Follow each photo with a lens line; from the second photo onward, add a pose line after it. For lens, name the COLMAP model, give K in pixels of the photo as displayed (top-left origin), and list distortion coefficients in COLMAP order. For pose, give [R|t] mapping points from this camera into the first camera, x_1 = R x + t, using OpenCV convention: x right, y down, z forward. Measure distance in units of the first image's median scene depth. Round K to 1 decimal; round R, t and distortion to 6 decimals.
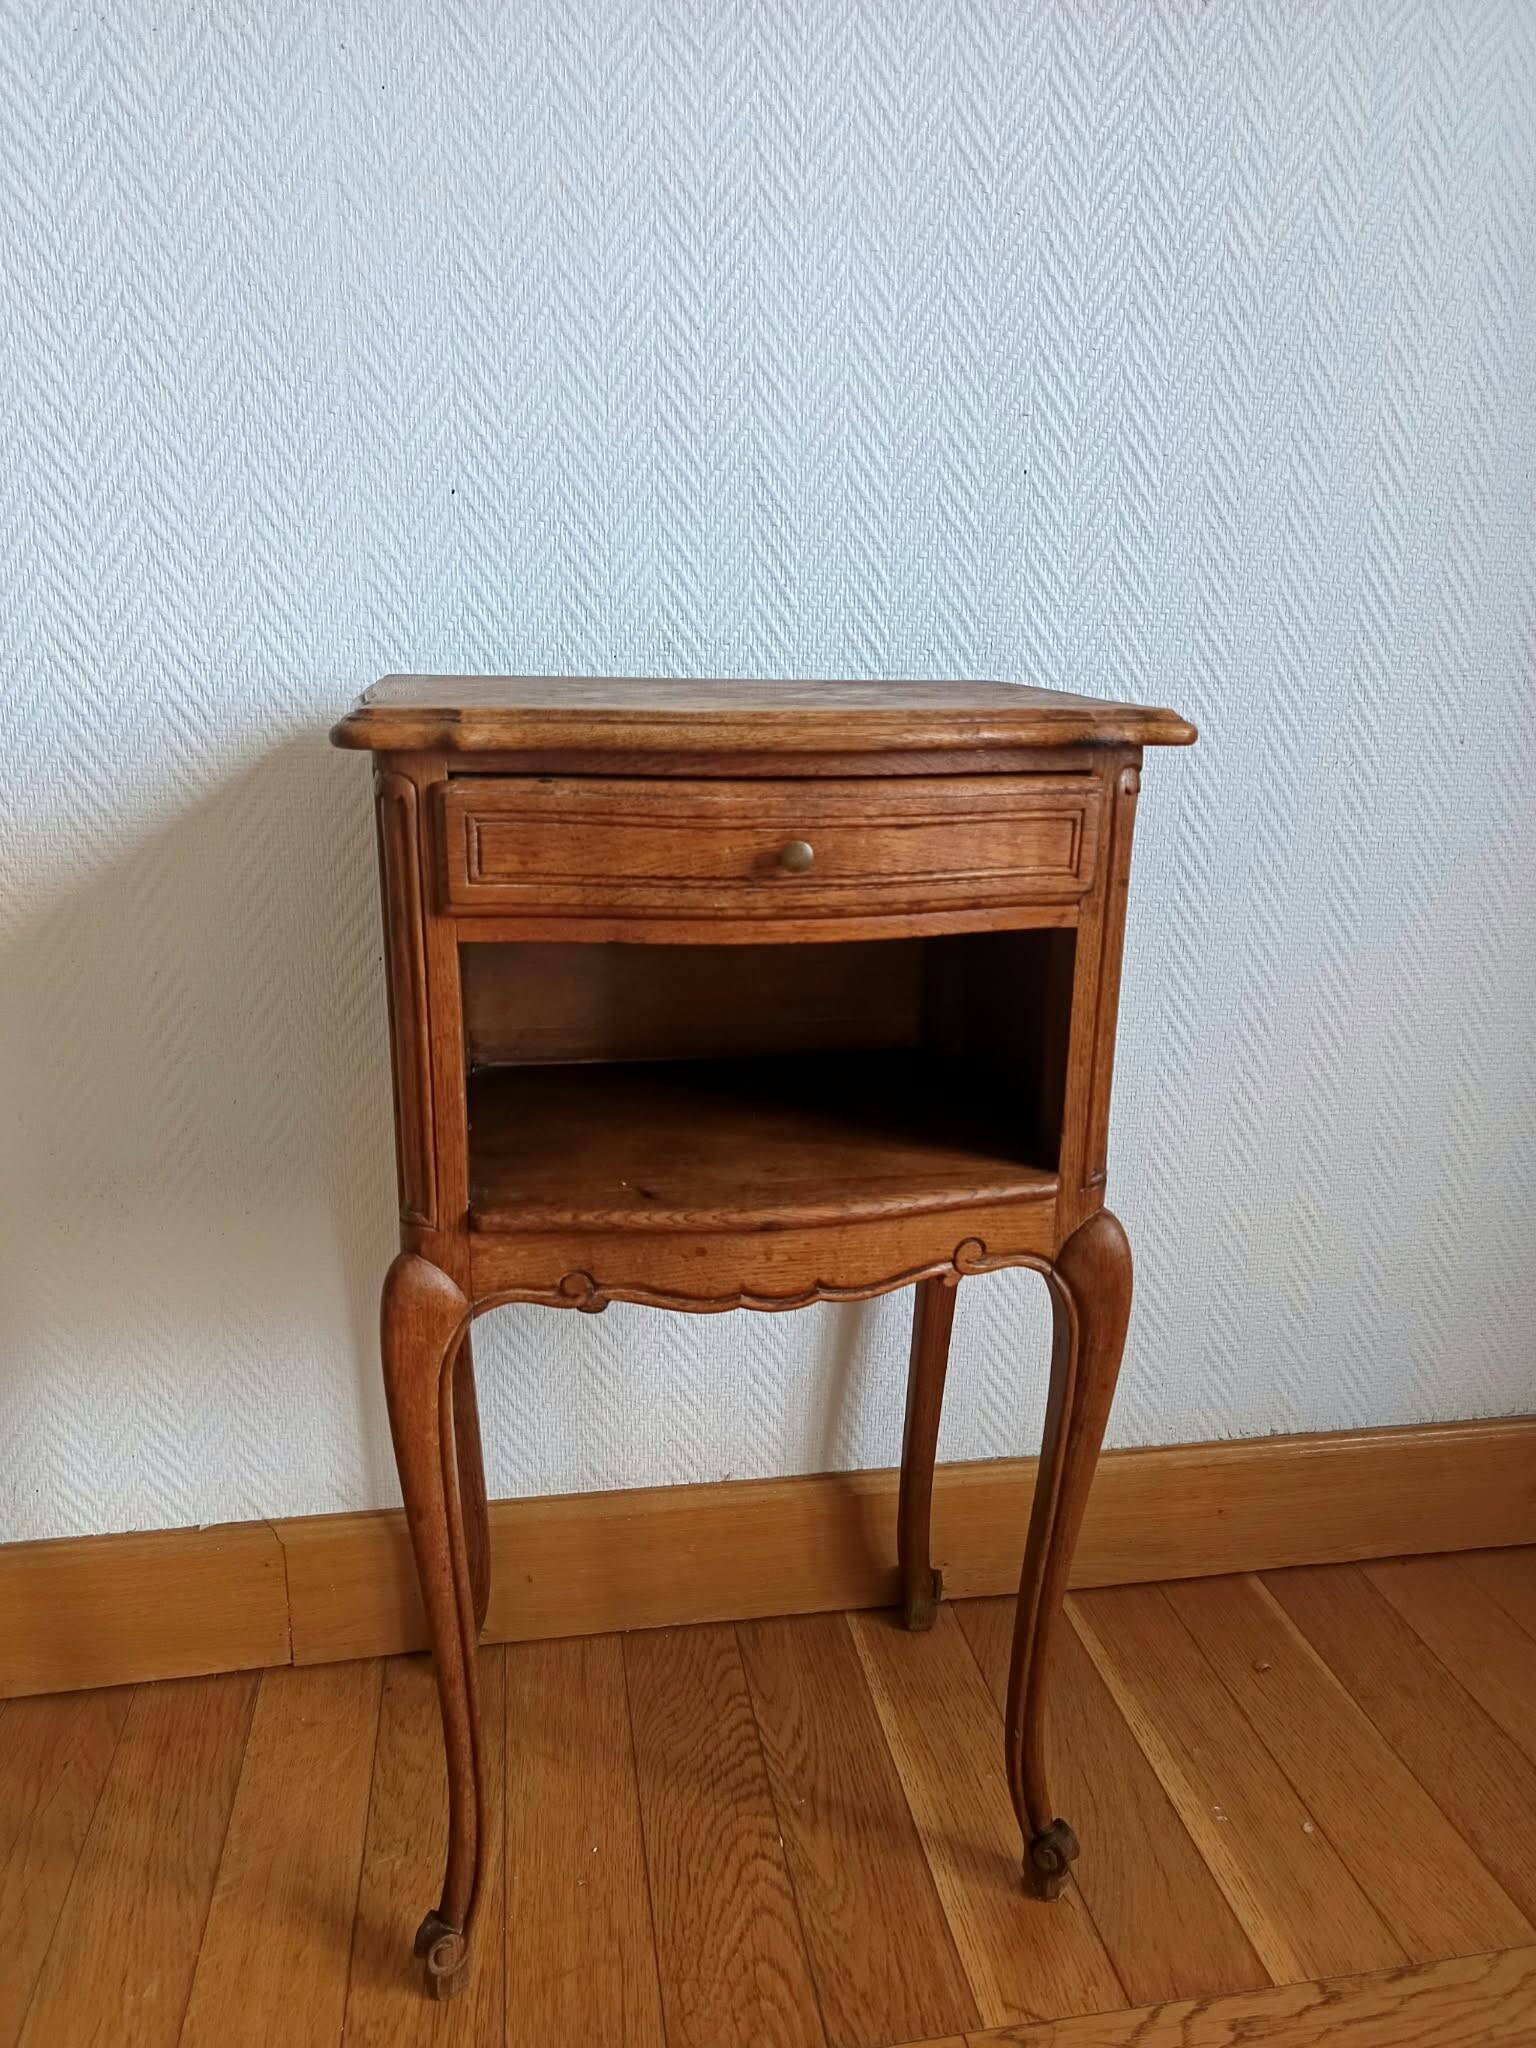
lens RADIAL K [[1473.6, 0, 778.5], [0, 1473.6, 1028.6], [0, 0, 1]] dist [-0.005632, 0.013537]
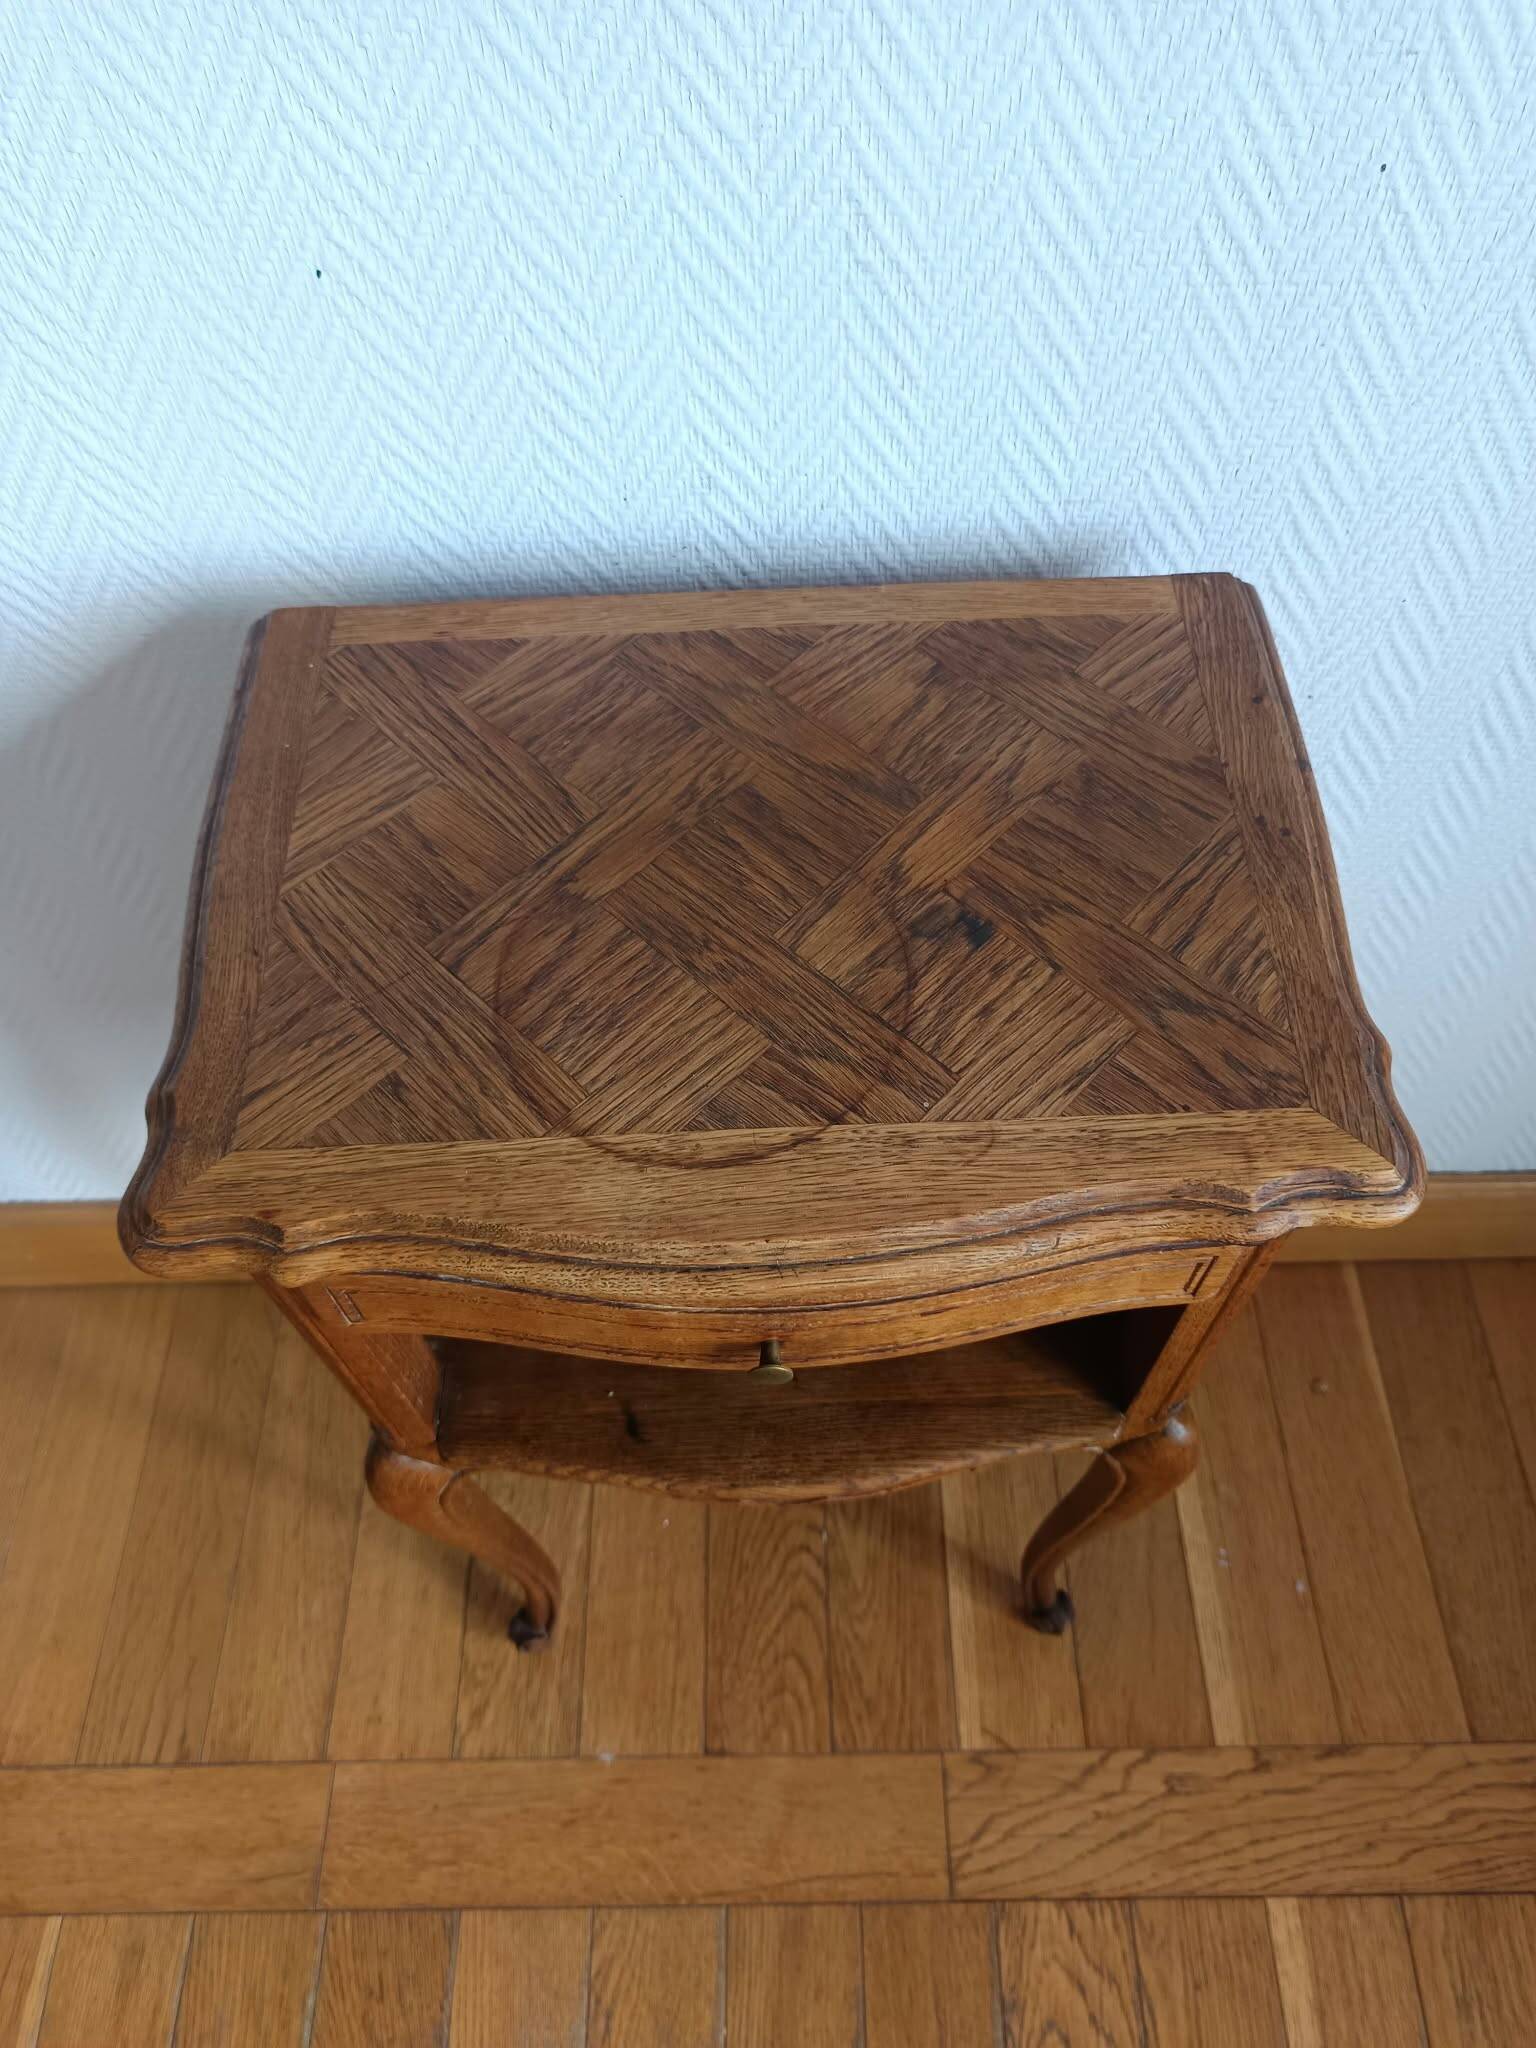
lens RADIAL K [[1473.6, 0, 777.4], [0, 1473.6, 1024.5], [0, 0, 1]] dist [-0.005632, 0.013537]
pose [[0.985417, 0.118062, -0.122536, 0.059633], [-0.007603, 0.749960, 0.661440, -0.513557], [0.169988, -0.650862, 0.739920, 0.402657]]
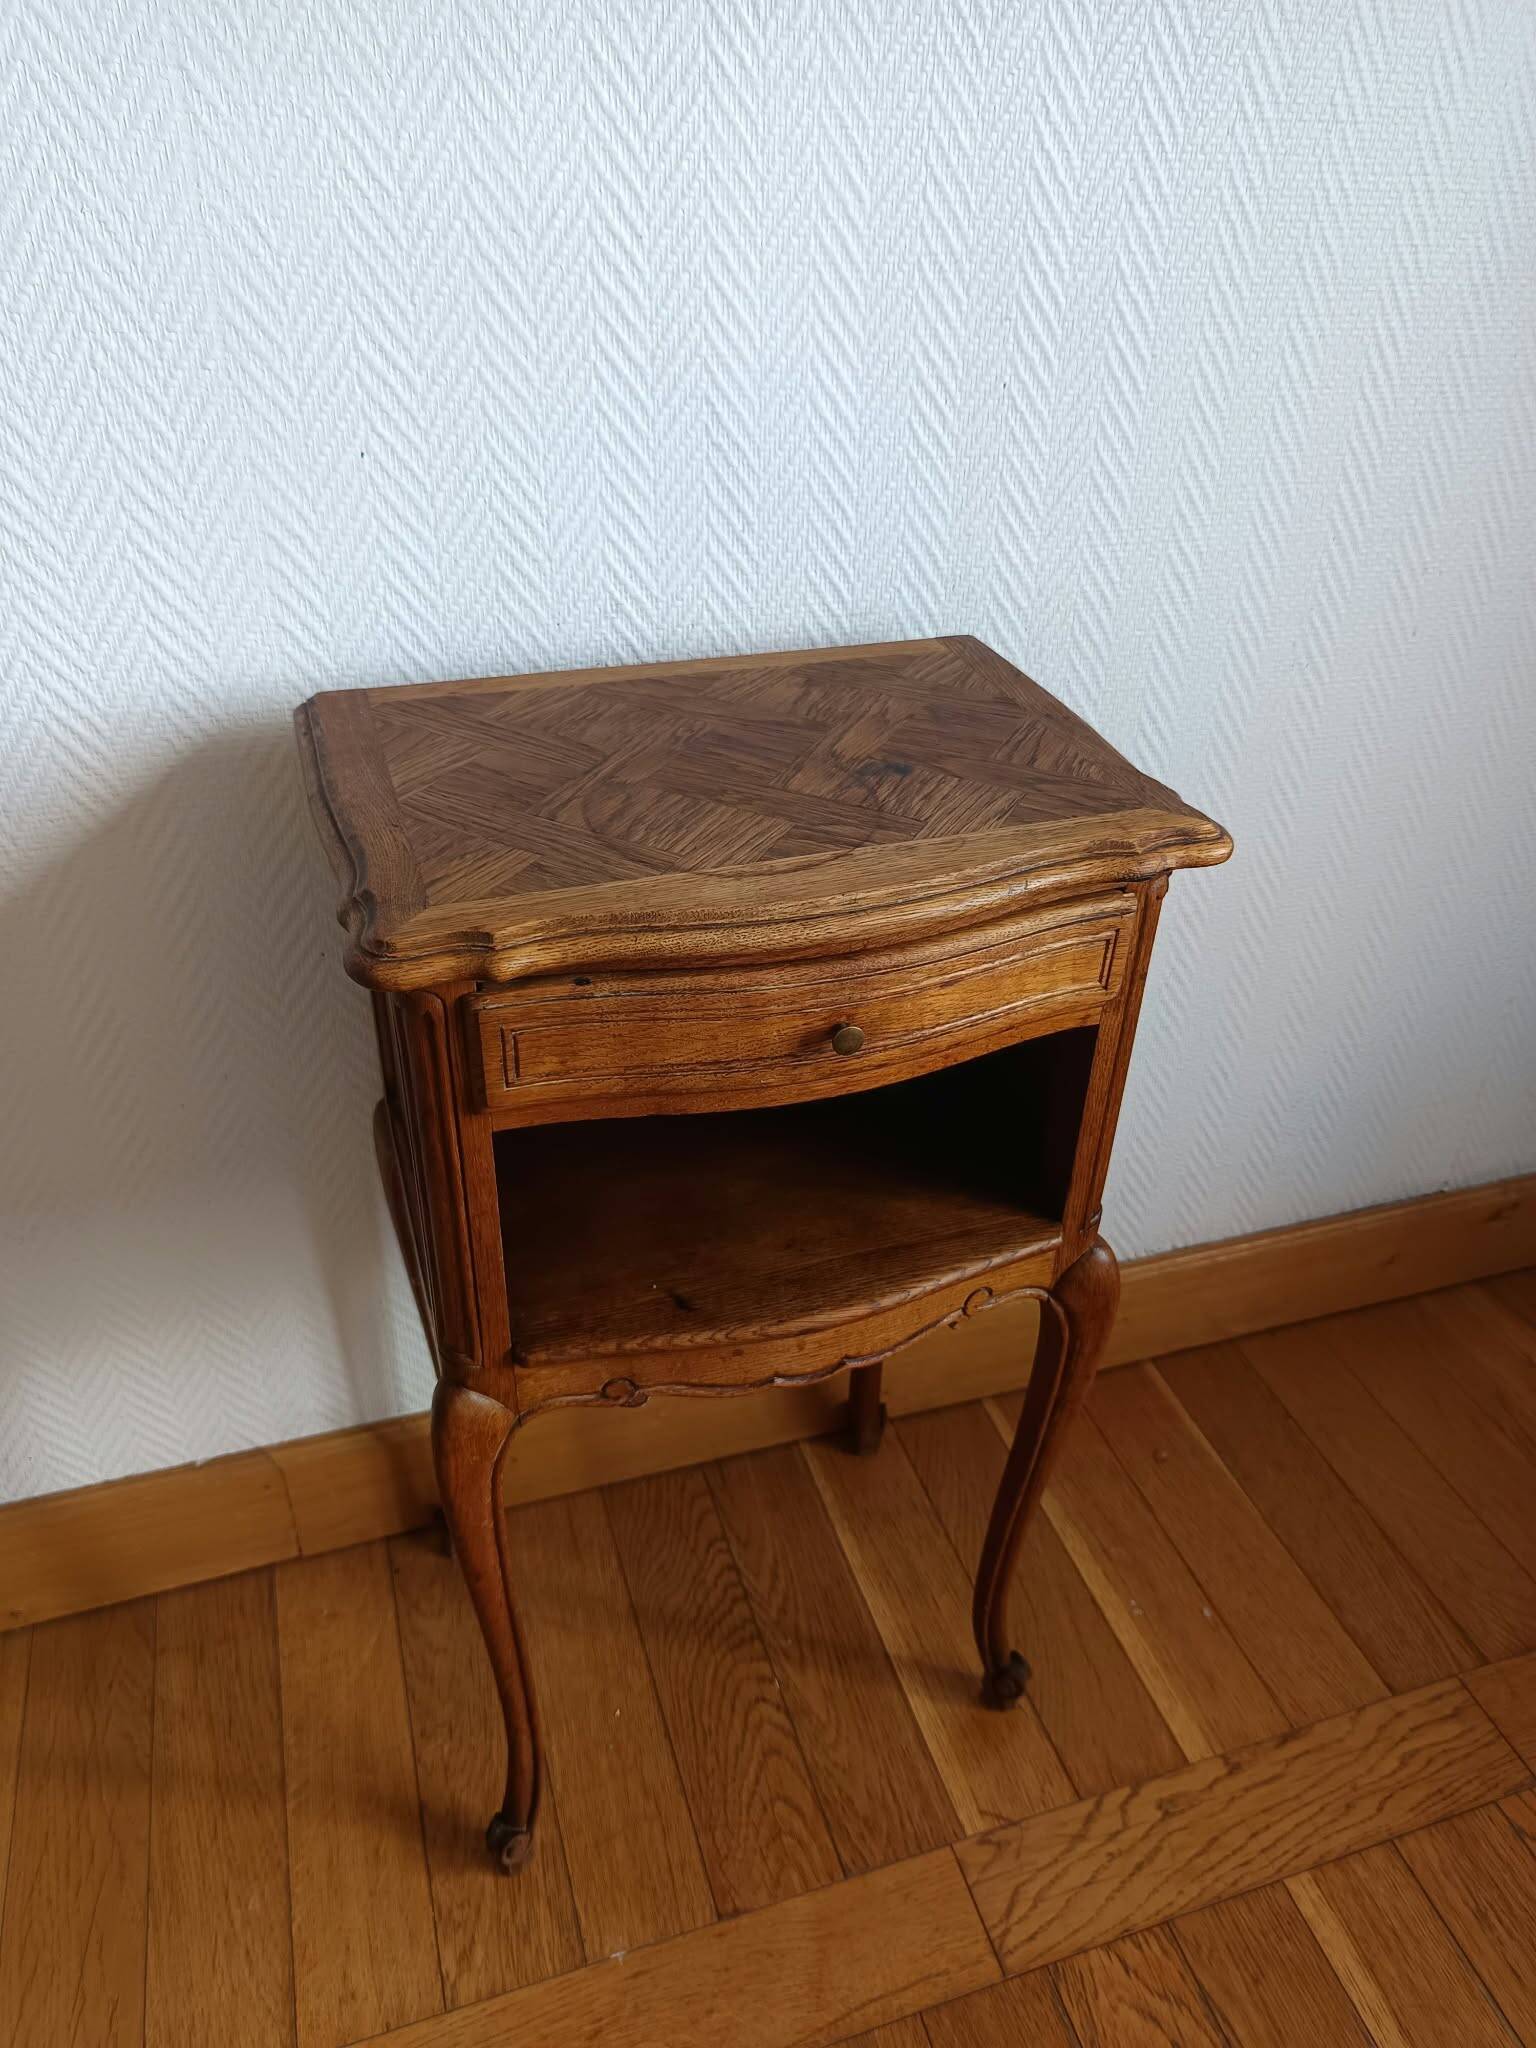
lens RADIAL K [[1473.6, 0, 780.6], [0, 1473.6, 1018.3], [0, 0, 1]] dist [-0.005632, 0.013537]
pose [[0.989841, -0.065208, 0.126341, -0.108047], [0.023190, 0.950771, 0.309025, -0.304483], [-0.140273, -0.302956, 0.942625, 0.066945]]
